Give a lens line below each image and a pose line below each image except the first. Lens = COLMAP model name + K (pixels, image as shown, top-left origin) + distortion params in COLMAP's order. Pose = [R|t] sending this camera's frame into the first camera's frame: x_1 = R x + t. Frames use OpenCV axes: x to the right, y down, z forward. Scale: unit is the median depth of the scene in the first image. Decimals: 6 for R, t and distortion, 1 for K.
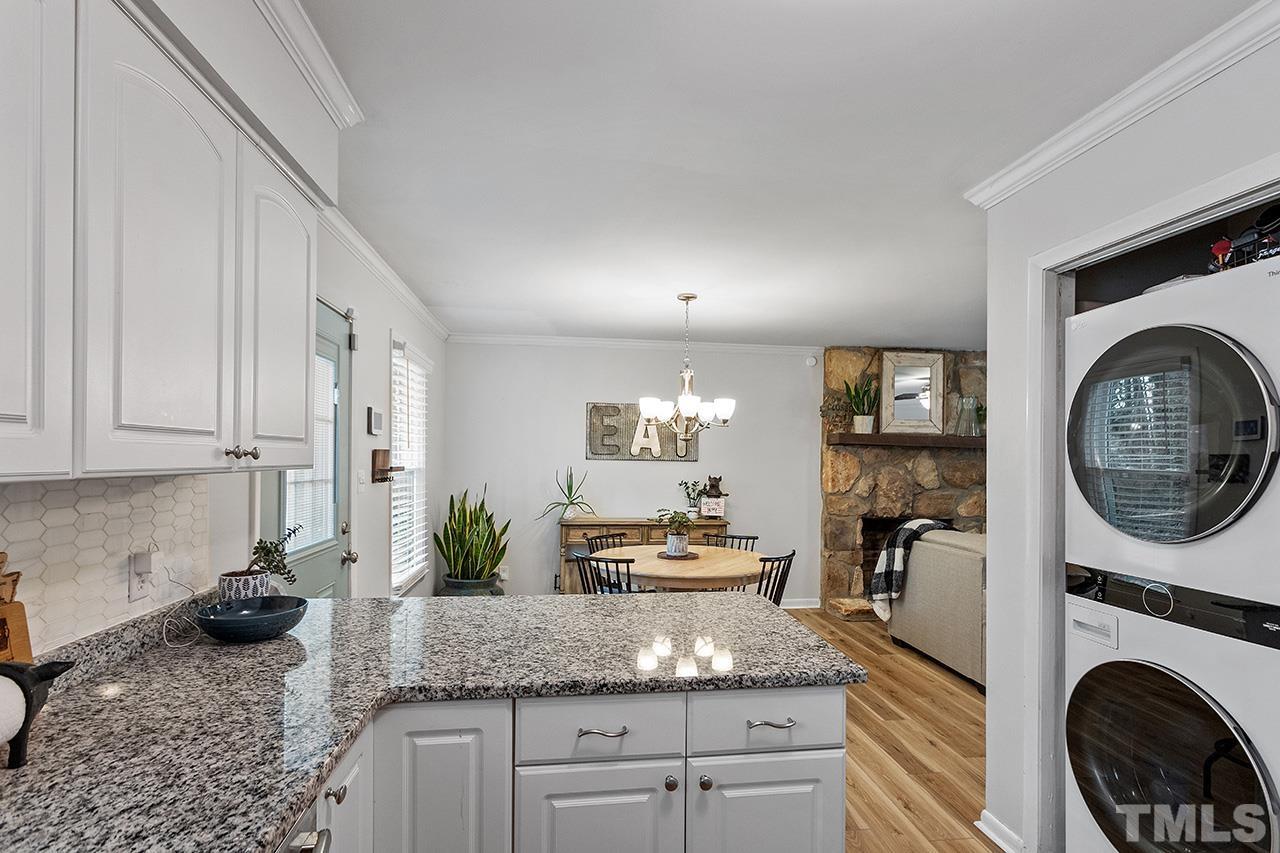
lens RADIAL K [[622.2, 0, 641.2], [0, 622.2, 458.7], [0, 0, 1]] dist [0.000784, 0.000201]
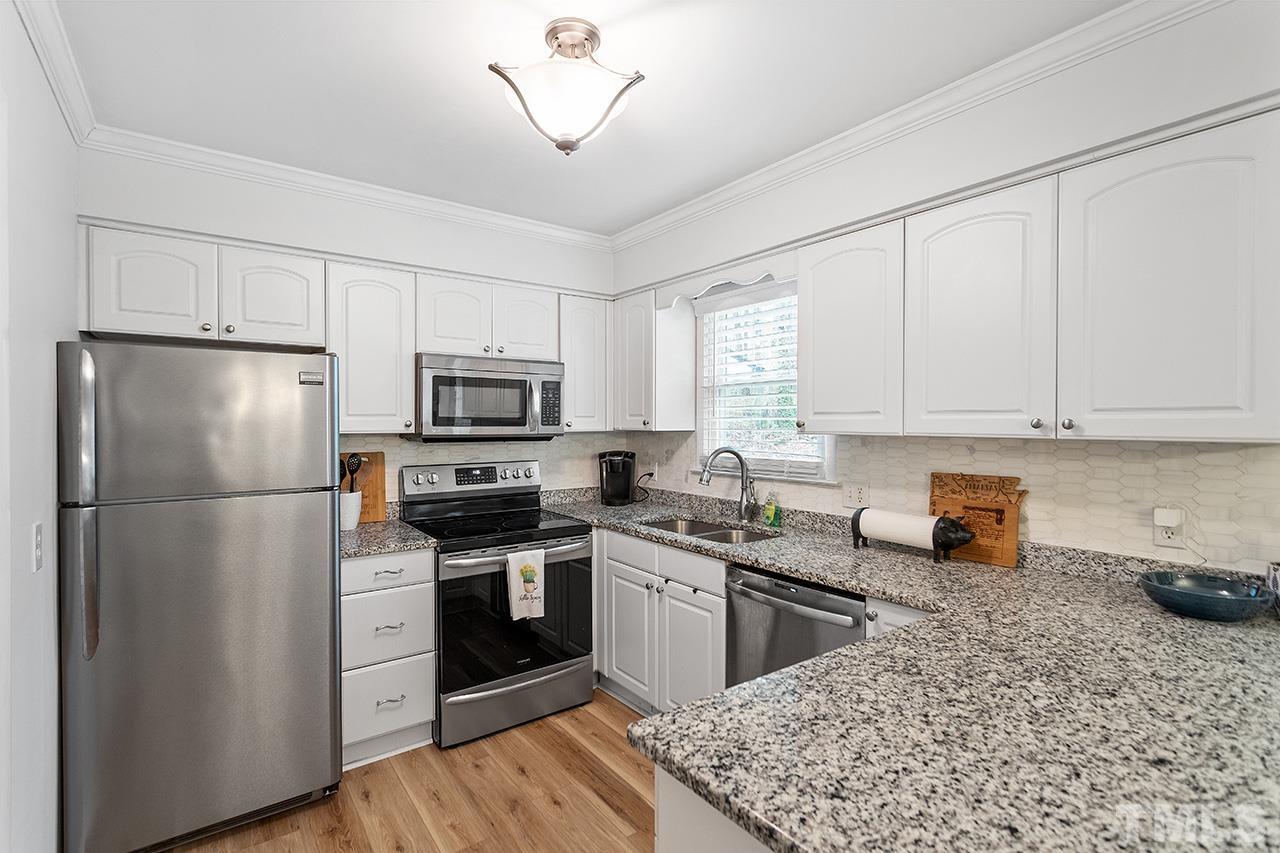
lens RADIAL K [[597.1, 0, 640.0], [0, 597.1, 426.5], [0, 0, 1]] dist [0.001229, 0.001091]
pose [[-0.870785, -0.007326, -0.491609, 0.178381], [-0.009796, 0.999949, 0.002451, 0.000330], [0.491566, 0.006950, -0.870813, 0.414341]]
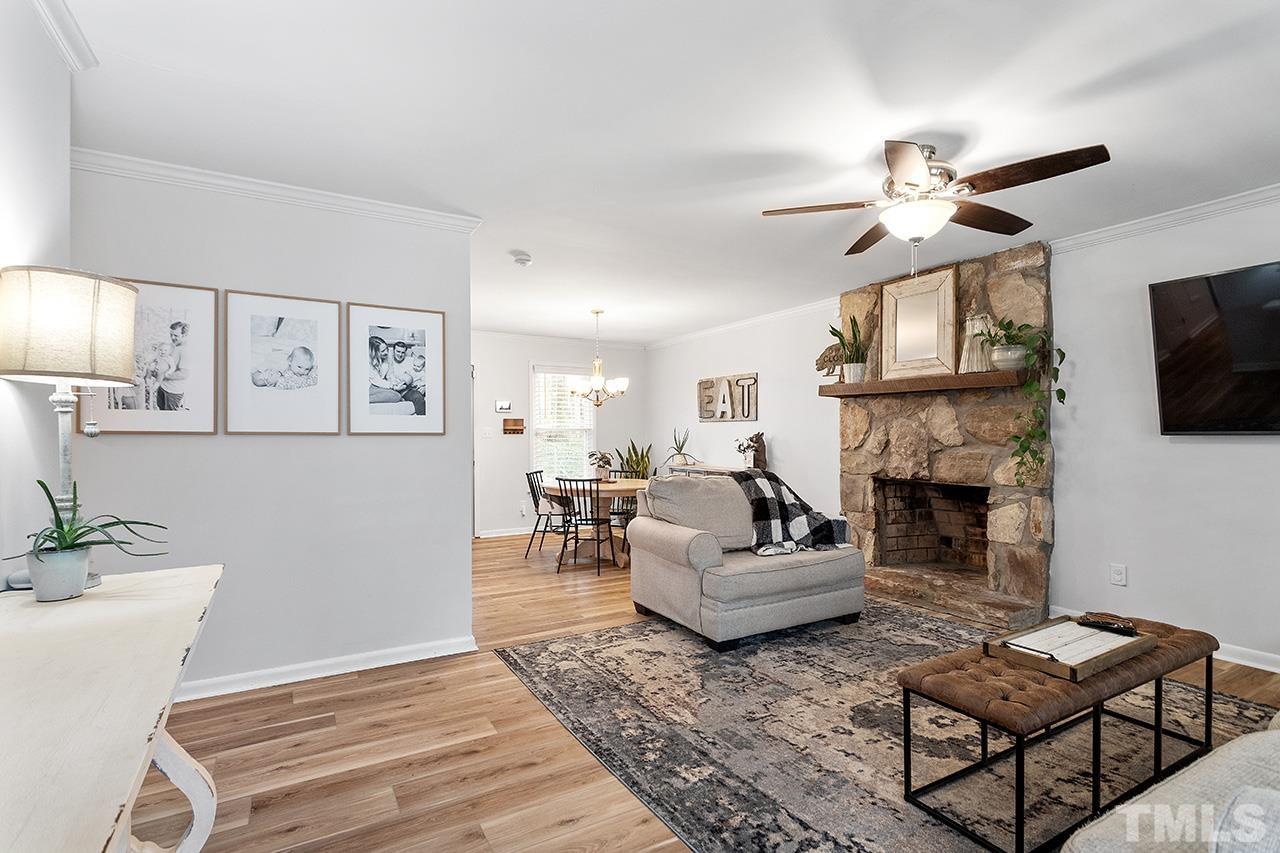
lens RADIAL K [[605.3, 0, 632.3], [0, 605.3, 441.9], [0, 0, 1]] dist [0.000110, 0.000289]
pose [[0.385787, -0.004055, -0.922579, 1.060097], [0.008908, 0.999960, -0.000670, 0.043525], [0.922545, -0.007959, 0.385808, 0.361240]]
